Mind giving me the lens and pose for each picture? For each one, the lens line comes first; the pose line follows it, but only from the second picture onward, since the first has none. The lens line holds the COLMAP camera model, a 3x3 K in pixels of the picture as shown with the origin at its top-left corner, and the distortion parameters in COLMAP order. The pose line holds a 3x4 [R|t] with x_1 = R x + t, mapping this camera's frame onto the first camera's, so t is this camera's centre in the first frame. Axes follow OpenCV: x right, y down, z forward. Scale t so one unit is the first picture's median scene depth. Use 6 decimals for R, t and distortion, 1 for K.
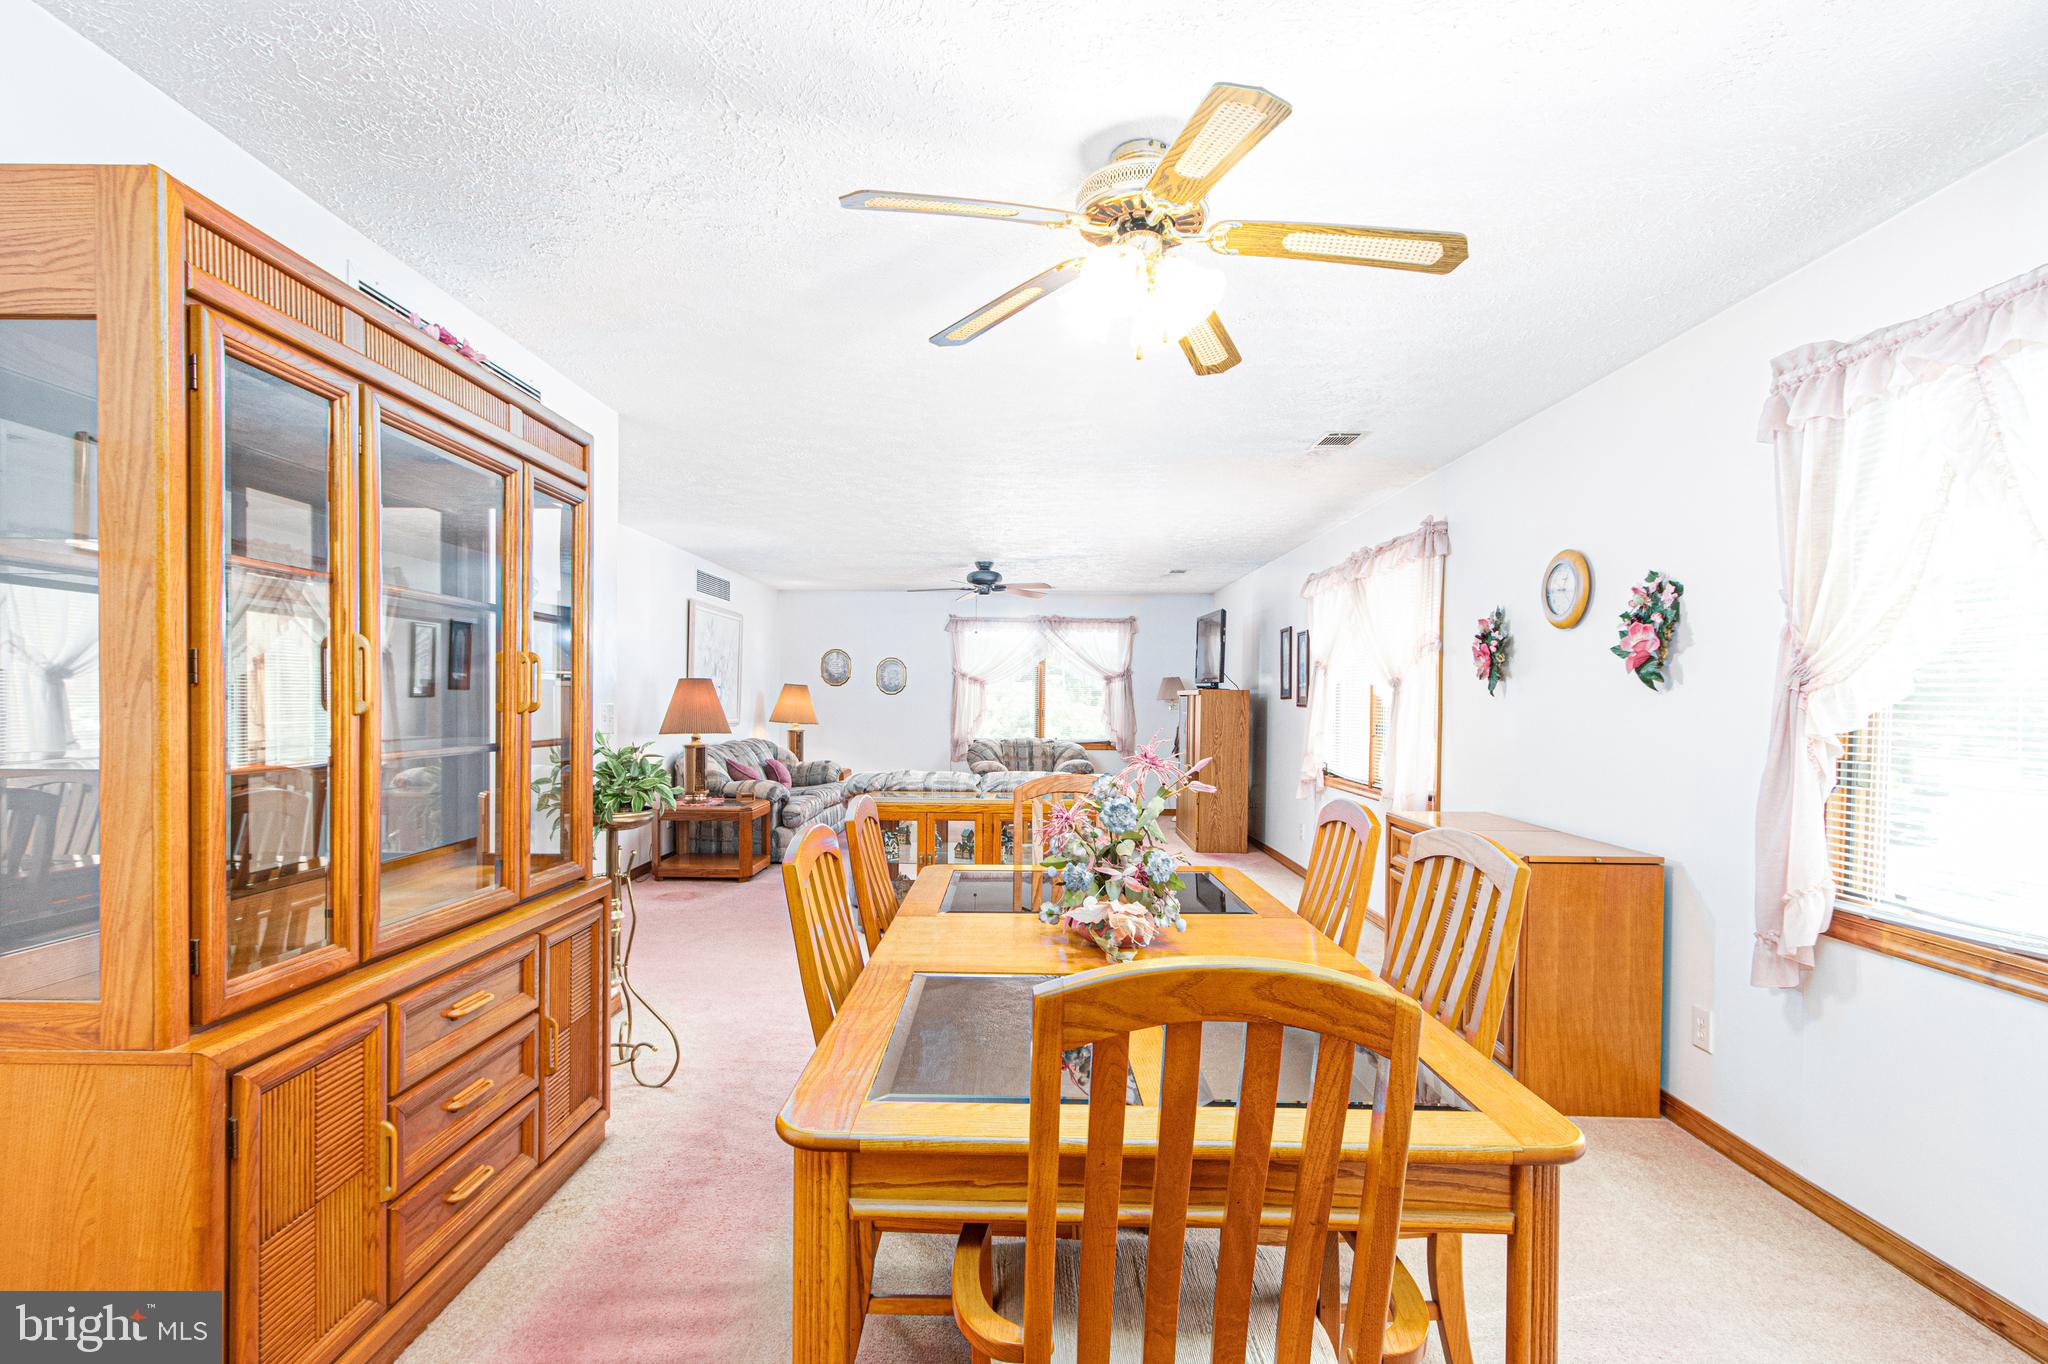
lens RADIAL K [[948.5, 0, 995.9], [0, 948.5, 696.9], [0, 0, 1]] dist [-0.021126, 0.005428]
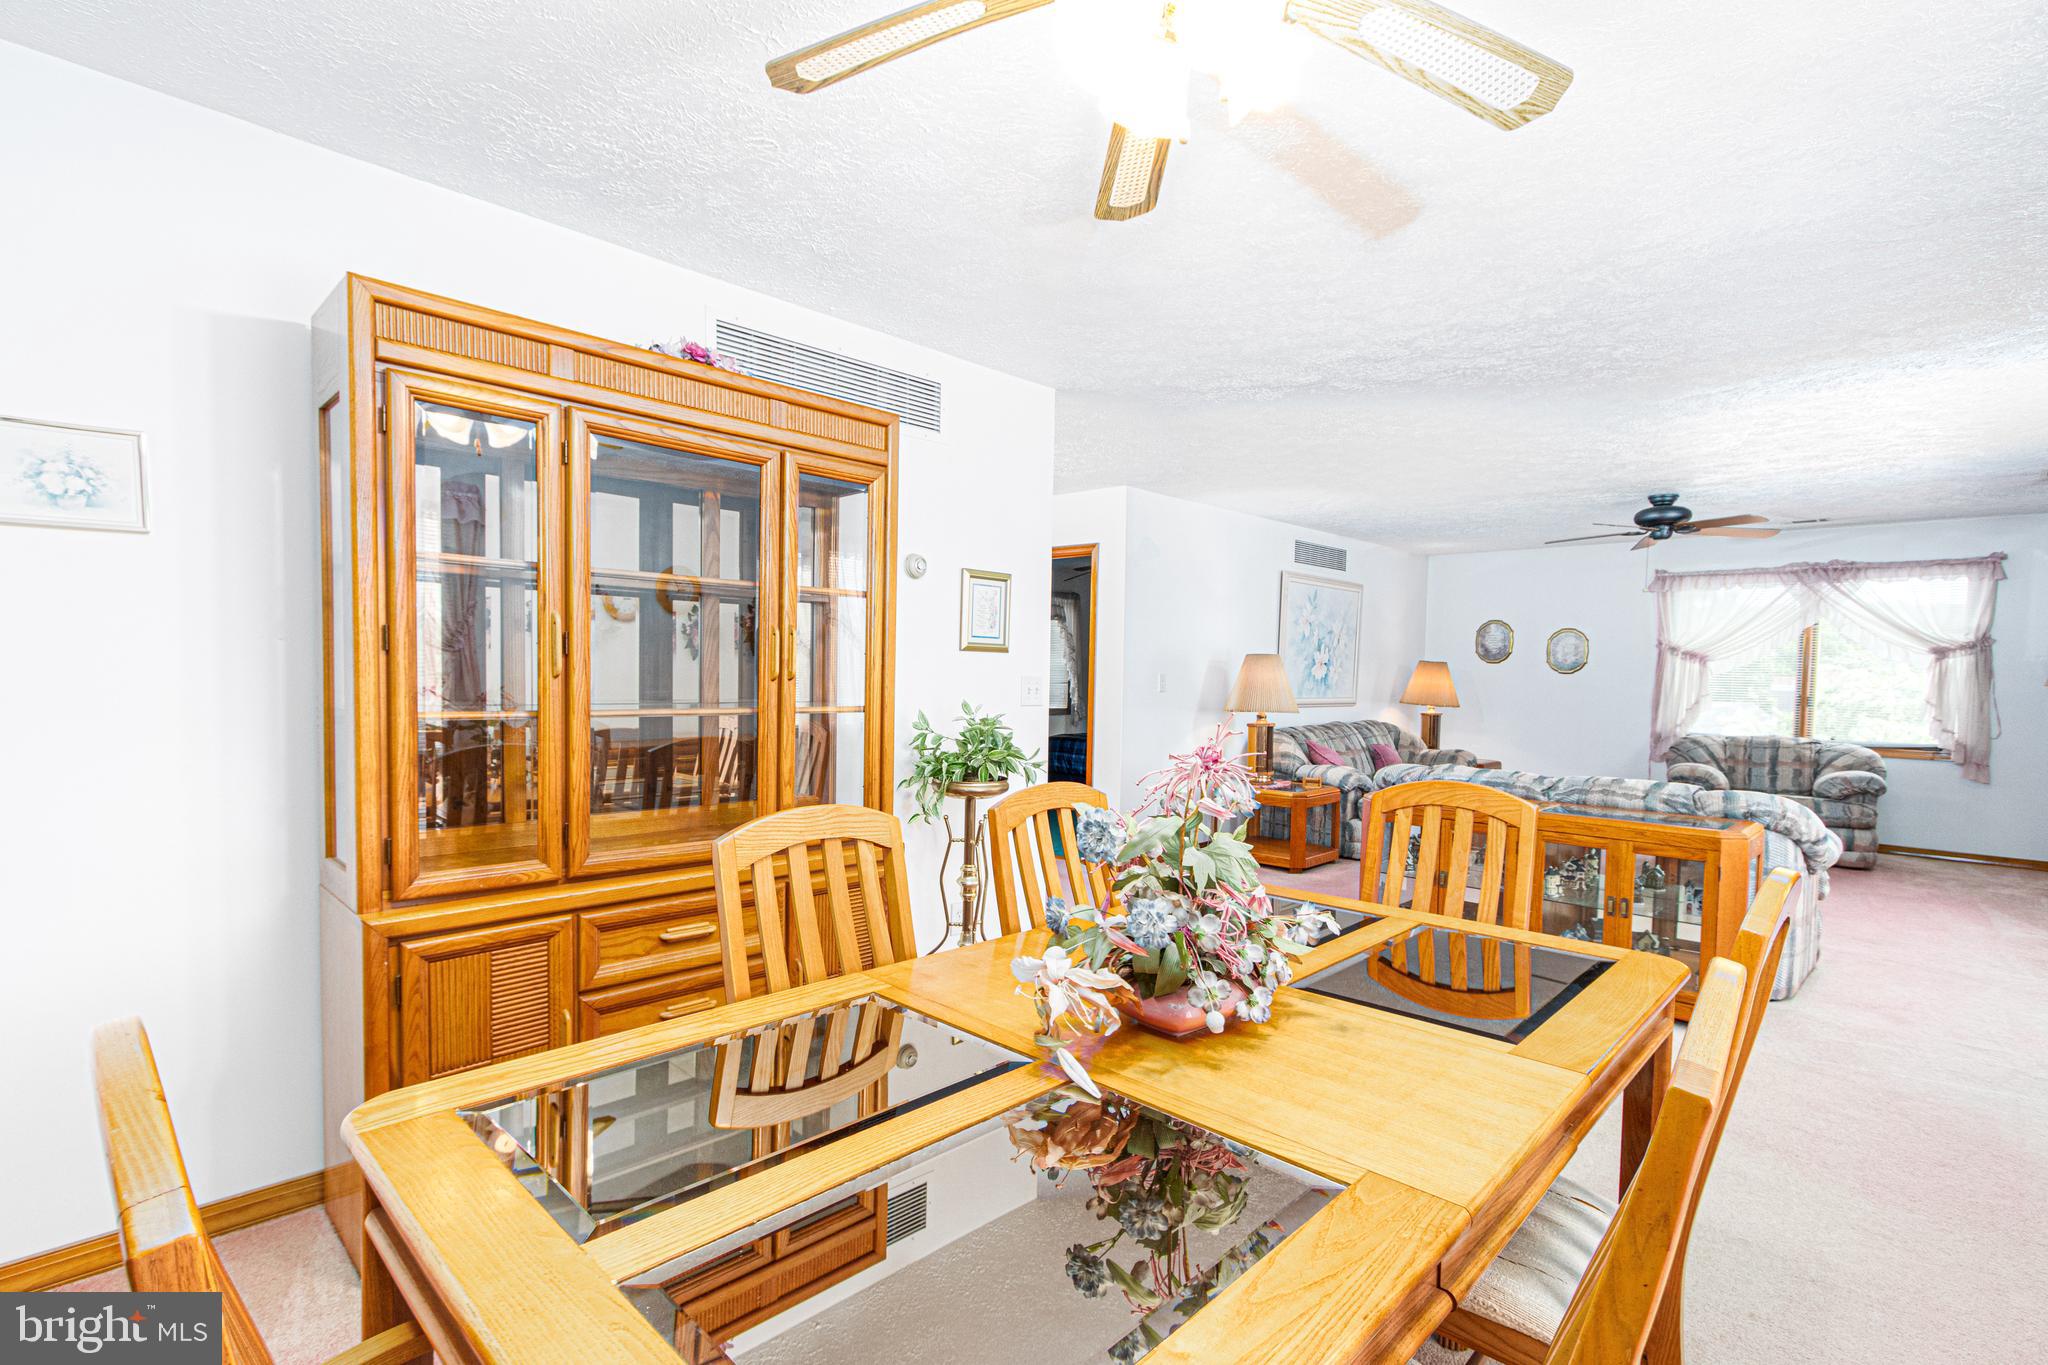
lens RADIAL K [[946.7, 0, 1026.2], [0, 946.7, 705.7], [0, 0, 1]] dist [-0.001010, 0.000866]
pose [[0.727583, 0.029658, -0.685379, 0.131672], [-0.009088, 0.999394, 0.033598, 0.001957], [0.685960, -0.018216, 0.727411, 0.110972]]
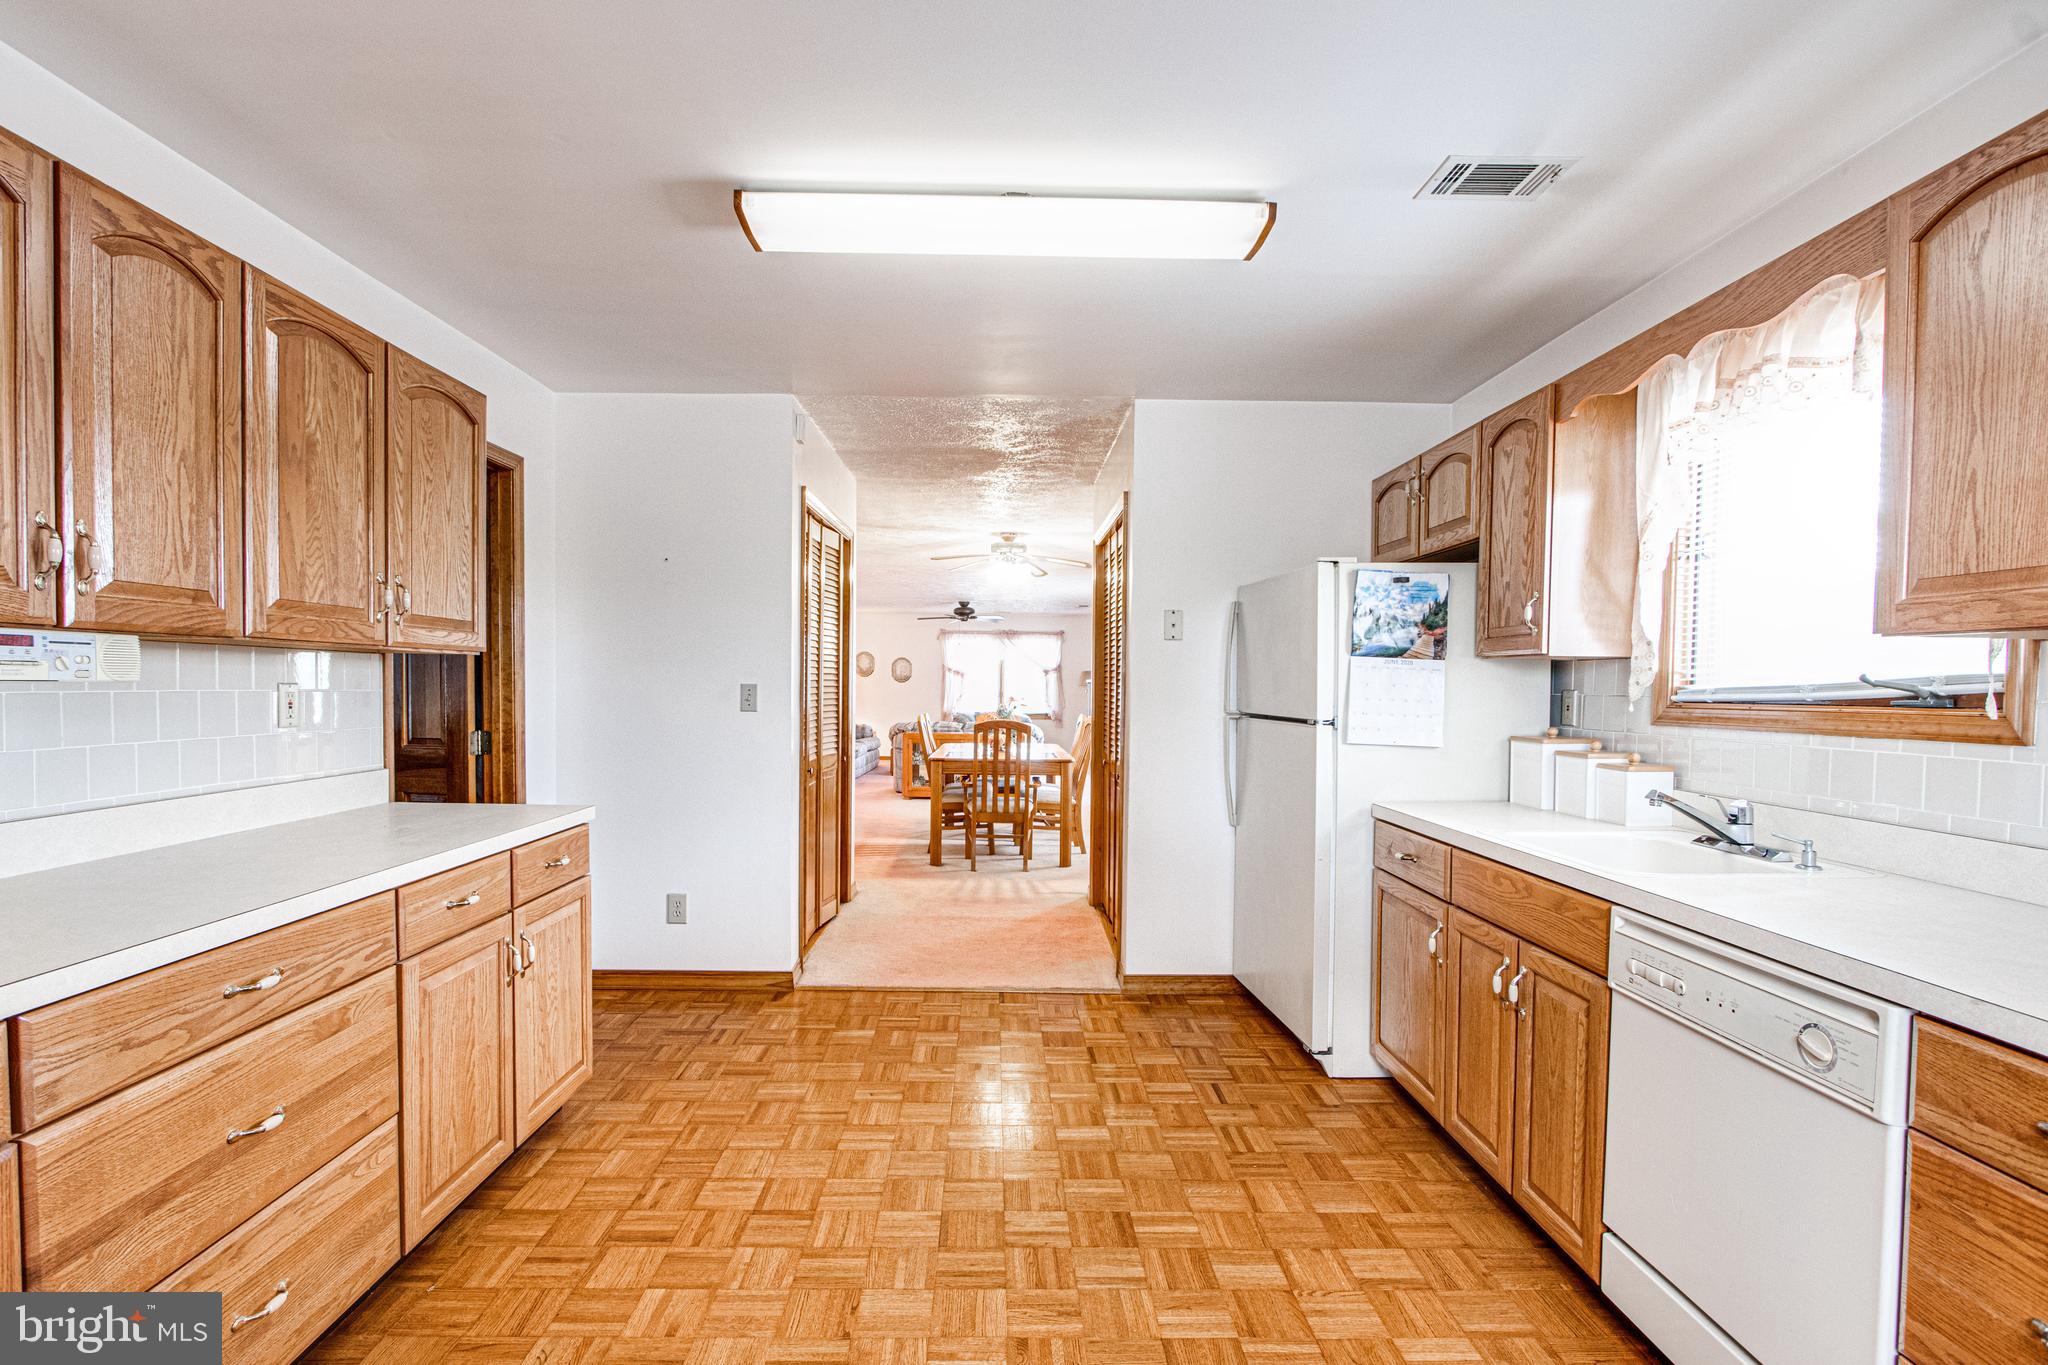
lens RADIAL K [[972.6, 0, 998.7], [0, 972.6, 708.3], [0, 0, 1]] dist [-0.022470, 0.005166]
pose [[0.999683, -0.000649, 0.025169, 0.005475], [0.000053, 0.999720, 0.023675, 0.003055], [-0.025177, -0.023666, 0.999403, -0.655224]]
